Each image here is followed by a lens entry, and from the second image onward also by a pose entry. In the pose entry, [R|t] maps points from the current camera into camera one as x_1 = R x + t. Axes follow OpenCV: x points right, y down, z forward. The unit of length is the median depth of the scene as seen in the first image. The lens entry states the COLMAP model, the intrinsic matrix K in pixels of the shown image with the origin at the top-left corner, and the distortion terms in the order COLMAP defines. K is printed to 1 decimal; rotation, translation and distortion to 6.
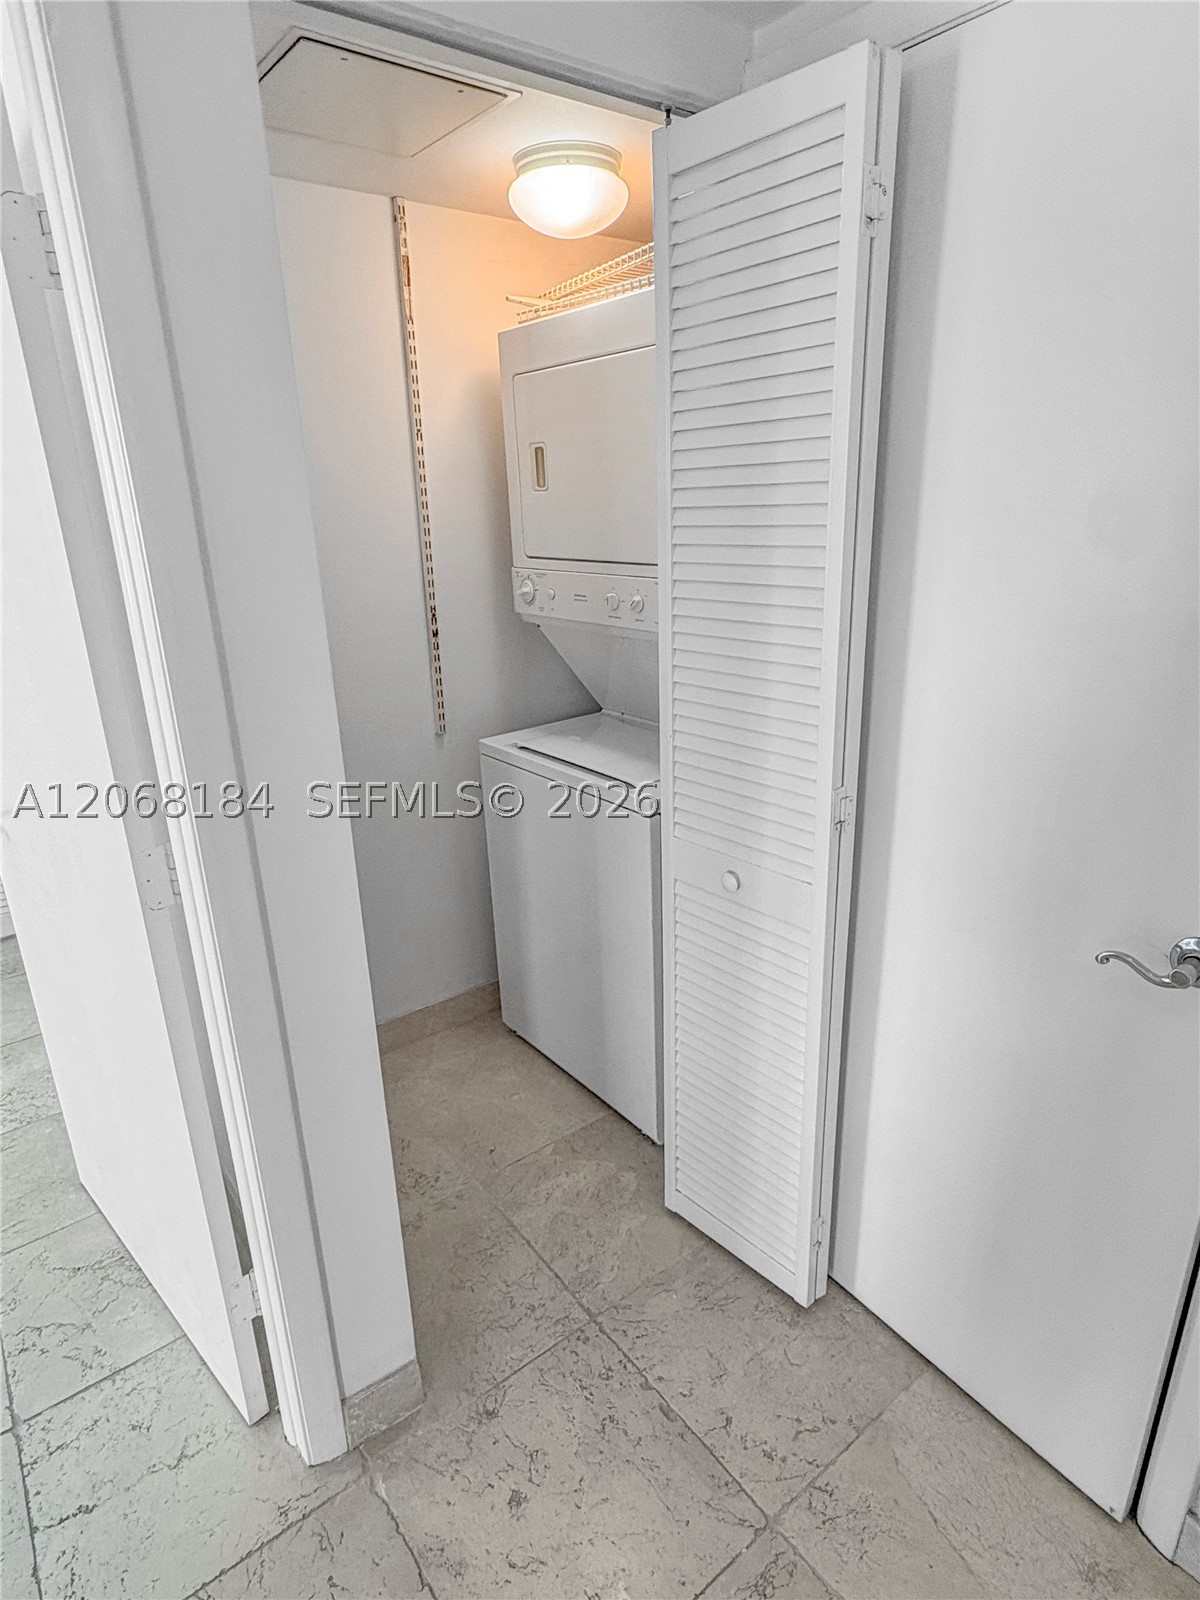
lens RADIAL K [[884.4, 0, 600.0], [0, 884.4, 800.0], [0, 0, 1]] dist [-0.003438, 0.000015]
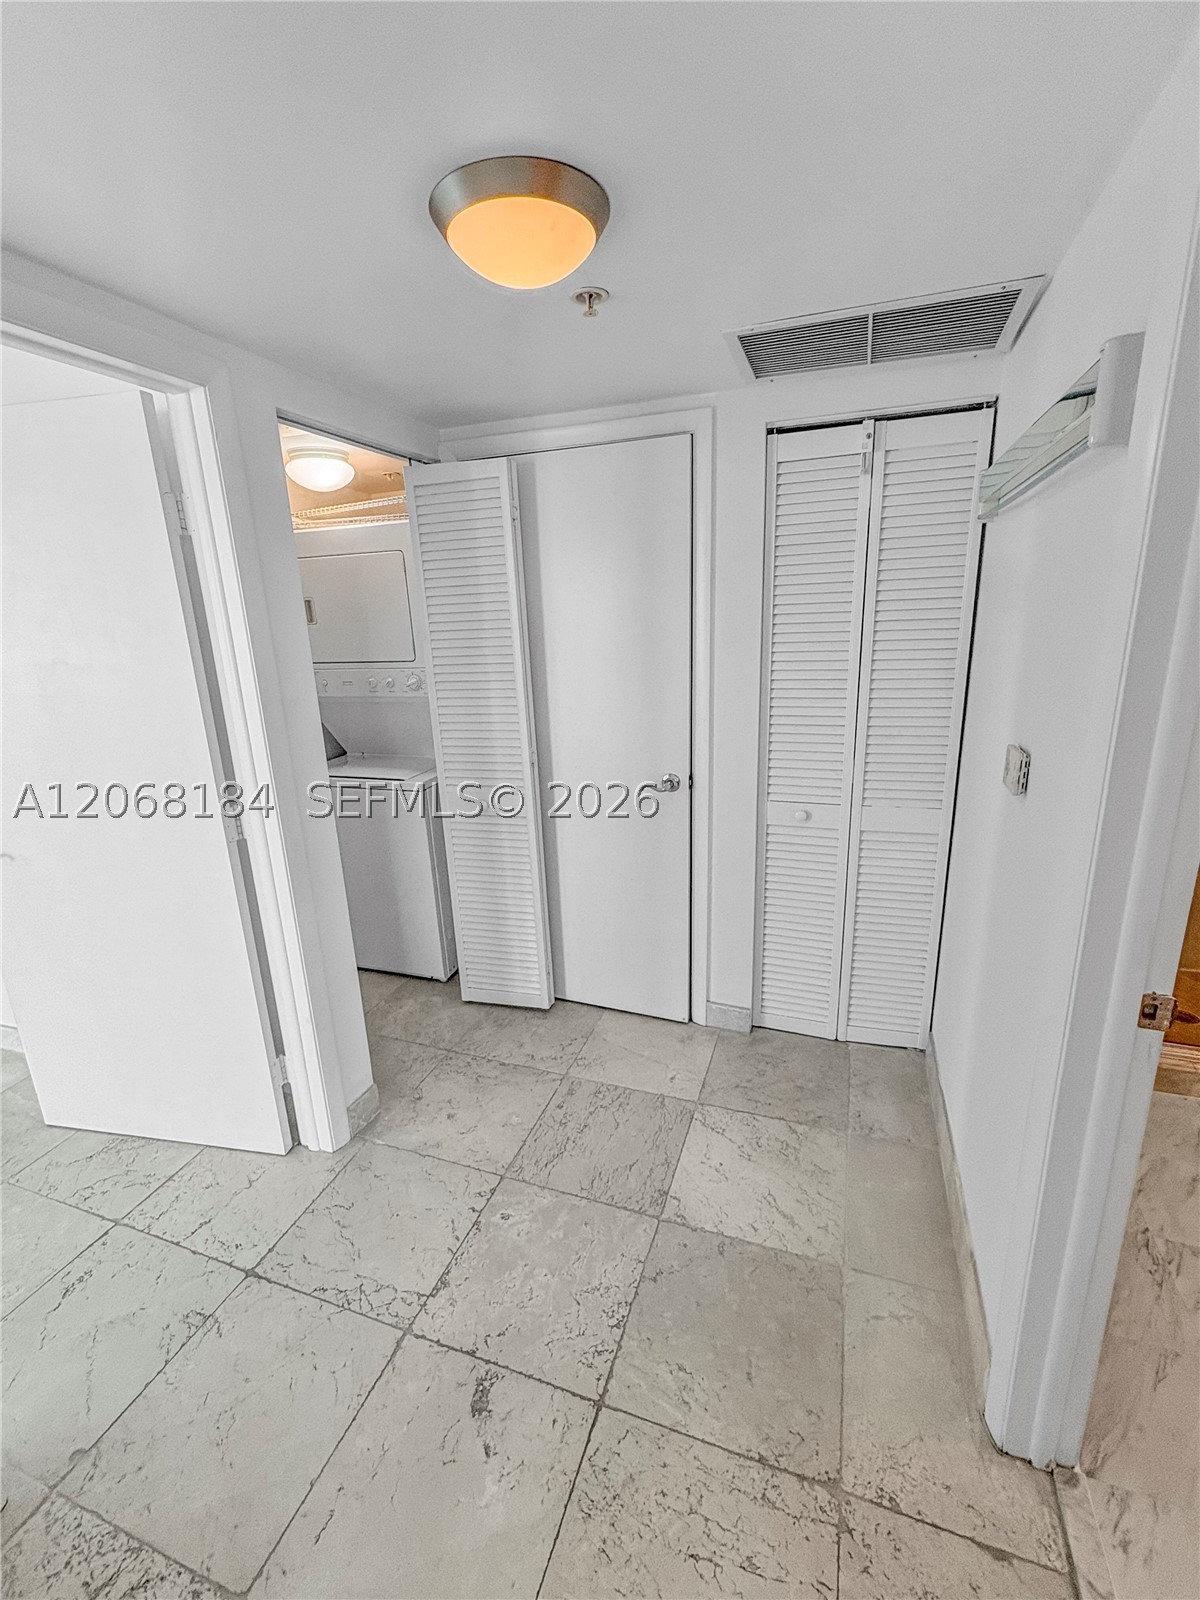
lens RADIAL K [[688.9, 0, 600.0], [0, 688.9, 800.0], [0, 0, 1]] dist [0.000284, 0.000561]
pose [[0.840014, -0.147878, 0.522023, -0.467600], [0.190544, 0.981261, -0.028644, 0.179886], [-0.508005, 0.123530, 0.852450, -0.531053]]
